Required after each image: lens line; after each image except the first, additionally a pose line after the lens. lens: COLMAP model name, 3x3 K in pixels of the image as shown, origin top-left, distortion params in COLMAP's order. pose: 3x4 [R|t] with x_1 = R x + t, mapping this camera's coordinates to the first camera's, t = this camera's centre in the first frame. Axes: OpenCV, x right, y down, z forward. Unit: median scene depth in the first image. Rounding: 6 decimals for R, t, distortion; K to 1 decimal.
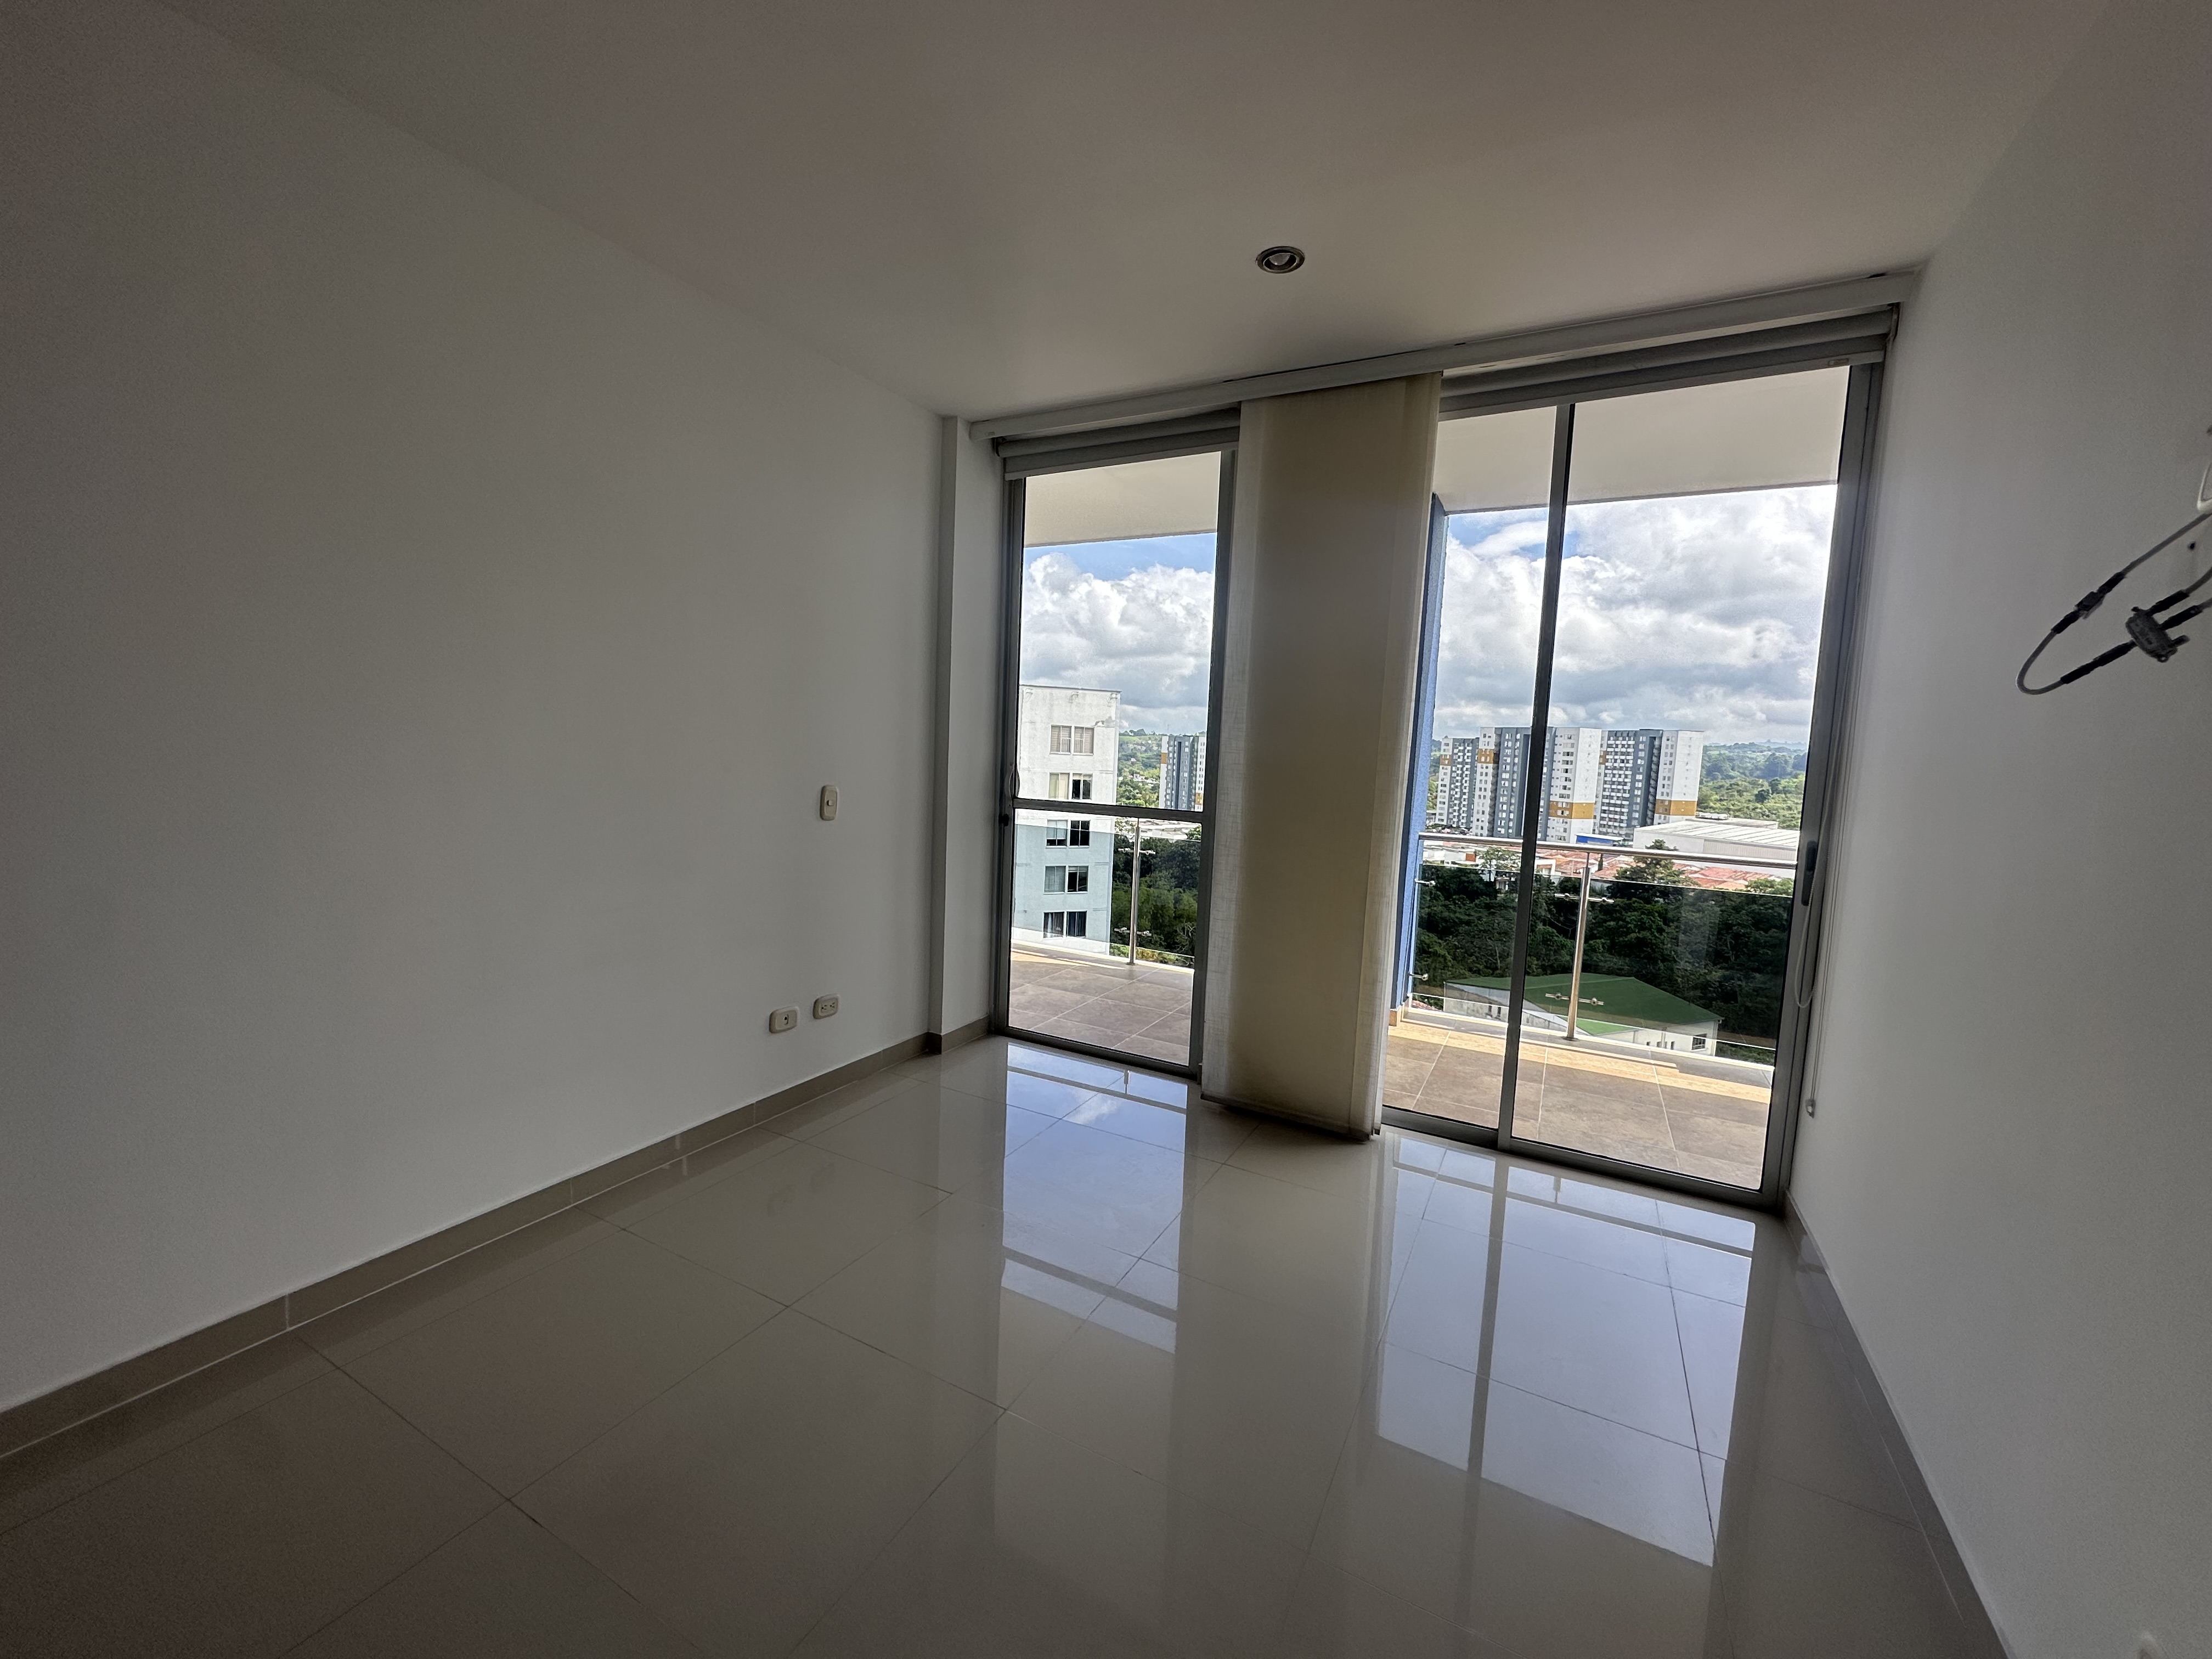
lens RADIAL K [[884.4, 0, 1102.5], [0, 884.4, 824.7], [0, 0, 1]] dist [-0.003406, 0.000607]
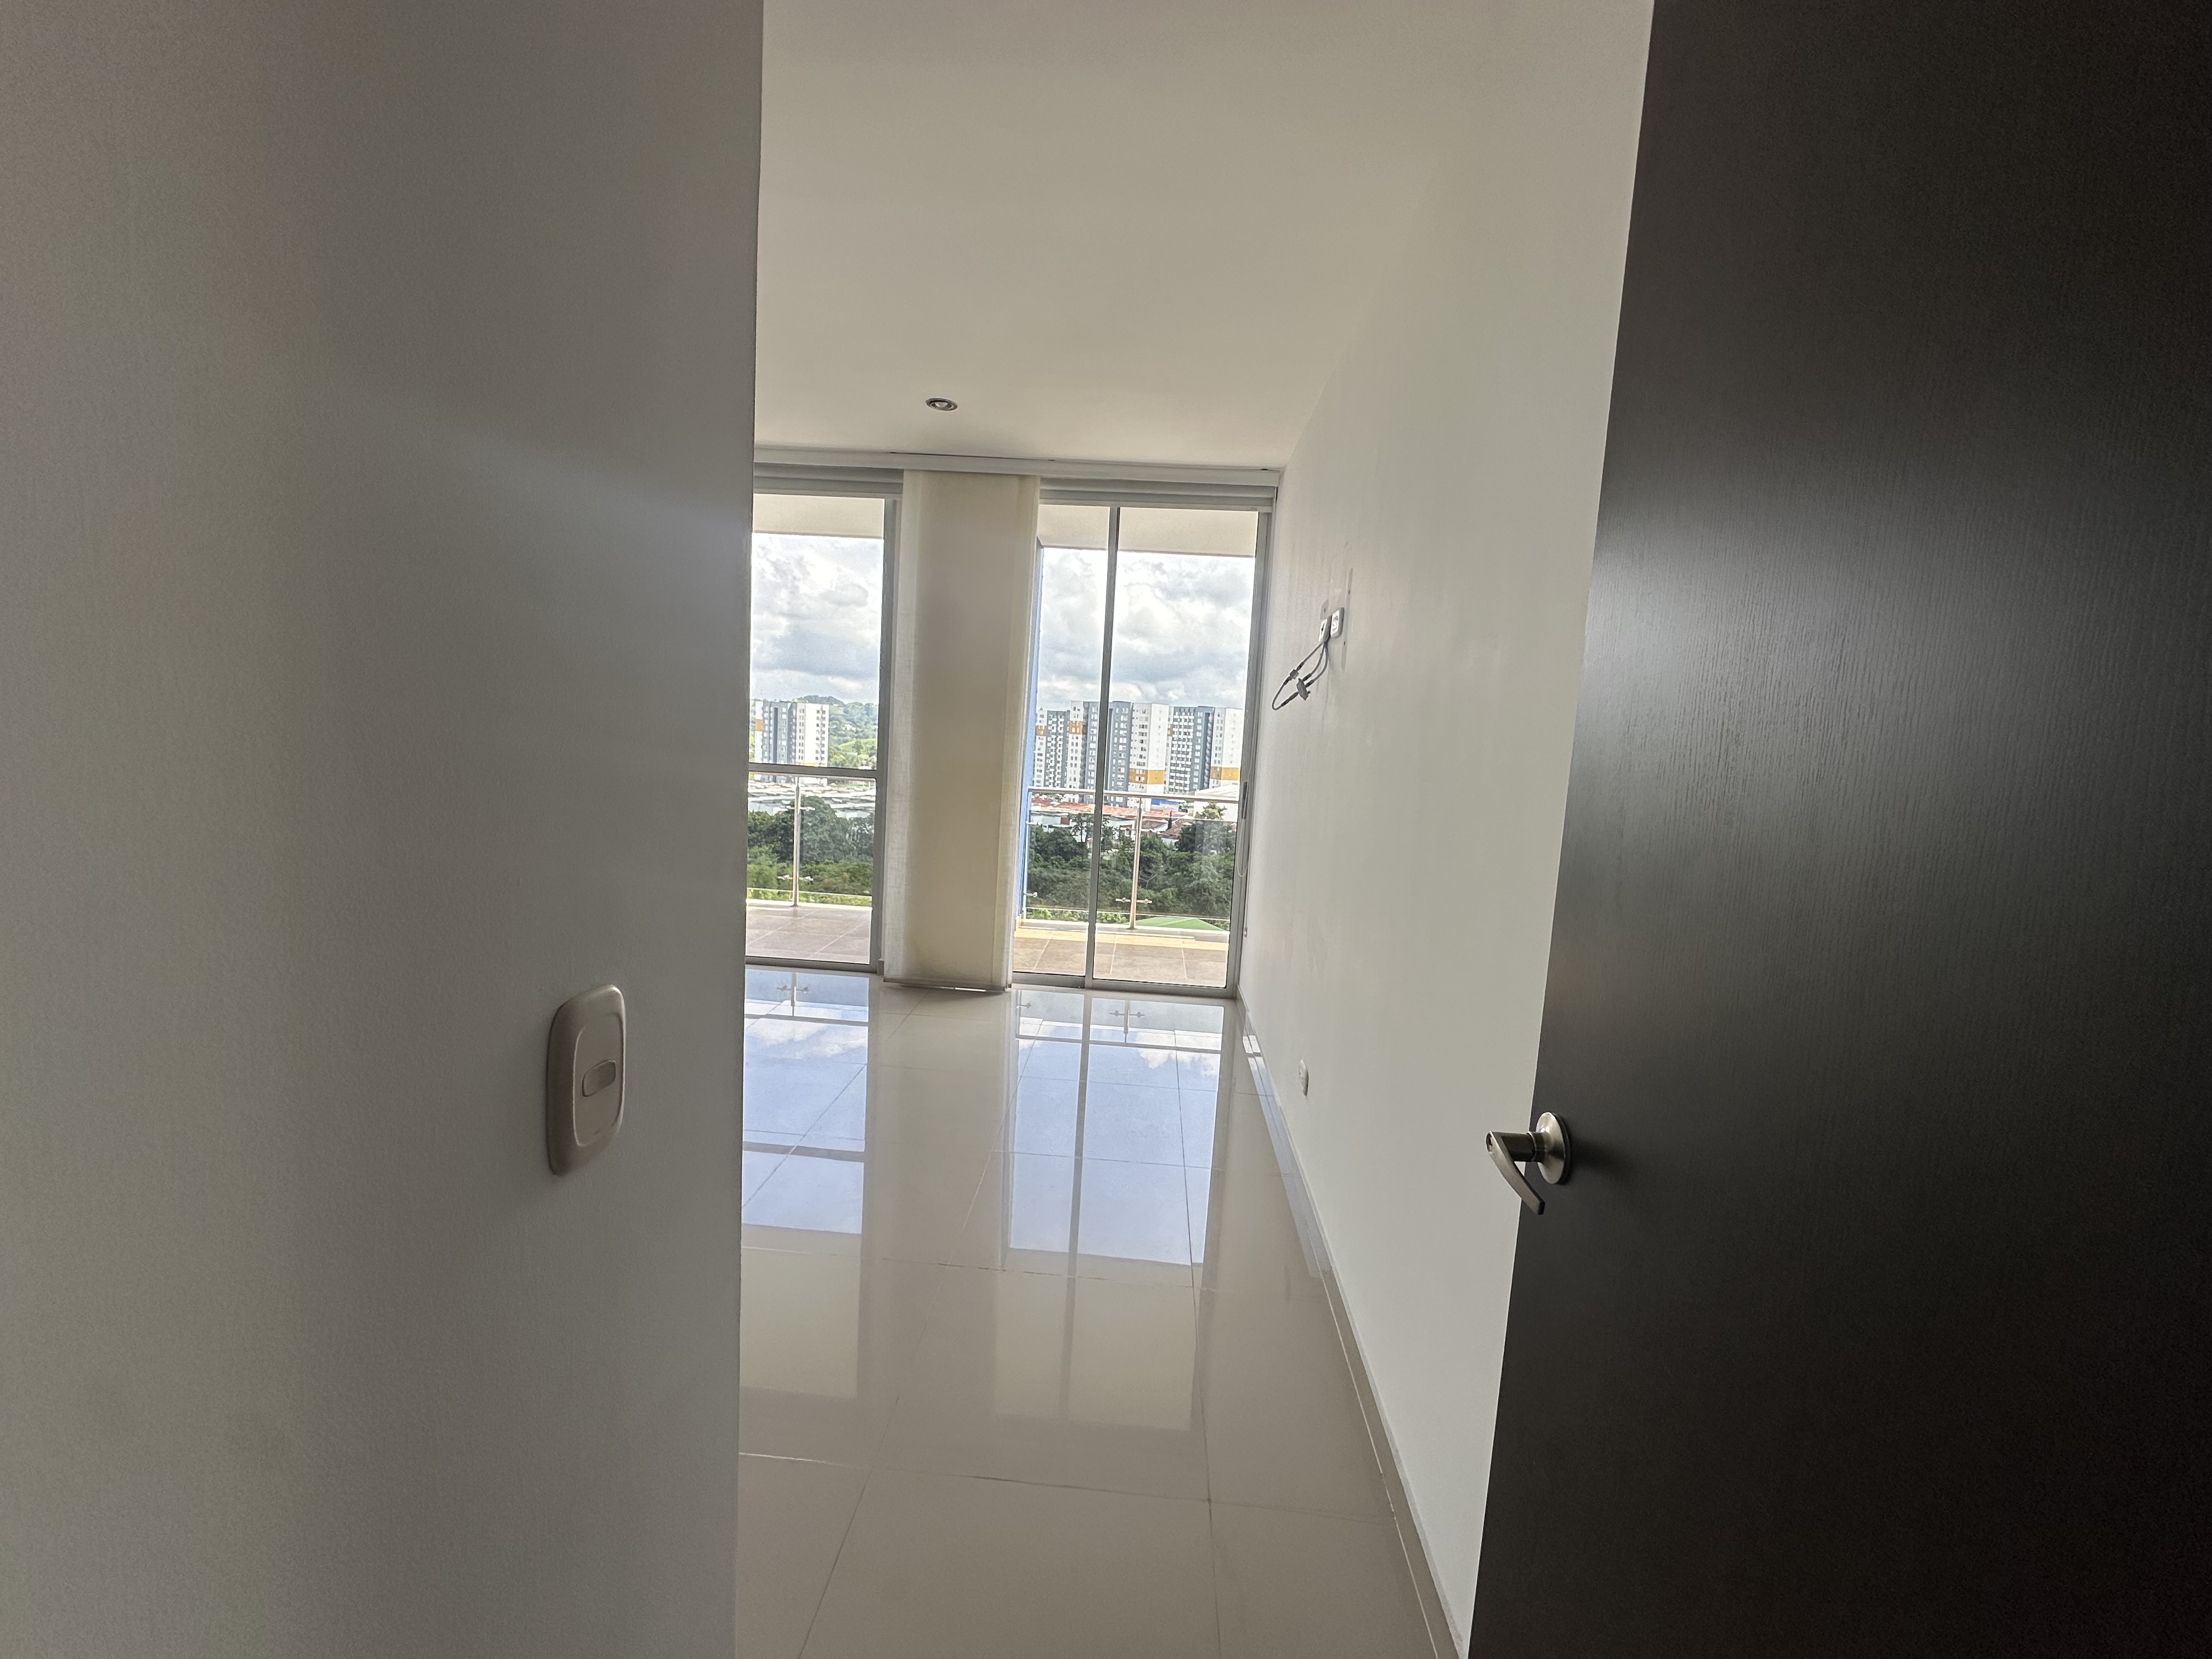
lens RADIAL K [[884.4, 0, 1102.6], [0, 884.4, 836.6], [0, 0, 1]] dist [-0.003406, 0.000607]
pose [[0.905409, -0.038444, 0.422797, -0.121848], [0.018014, 0.998473, 0.052213, 0.018790], [-0.424158, -0.039658, 0.904719, -0.290571]]
